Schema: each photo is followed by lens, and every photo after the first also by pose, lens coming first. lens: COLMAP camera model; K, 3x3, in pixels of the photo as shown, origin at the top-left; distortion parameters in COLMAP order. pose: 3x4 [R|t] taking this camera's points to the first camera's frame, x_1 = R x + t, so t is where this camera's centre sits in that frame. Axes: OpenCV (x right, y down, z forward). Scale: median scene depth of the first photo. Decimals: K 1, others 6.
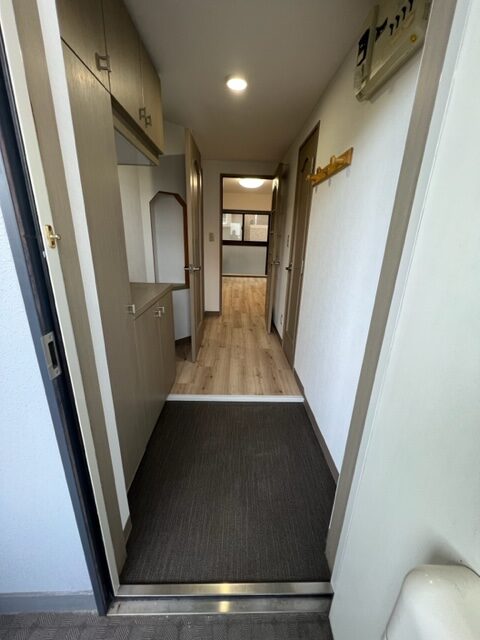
lens RADIAL K [[255.3, 0, 241.3], [0, 255.3, 320.8], [0, 0, 1]] dist [-0.003593, -0.000384]
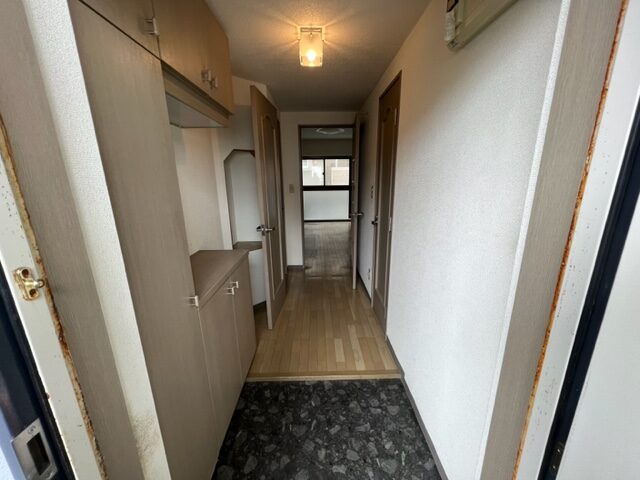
lens RADIAL K [[255.3, 0, 319.8], [0, 255.3, 244.8], [0, 0, 1]] dist [-0.003593, -0.000384]
pose [[0.999025, -0.038671, -0.021319, 0.003153], [0.037300, 0.997420, -0.061343, -0.074625], [0.023636, 0.060488, 0.997889, 0.073833]]
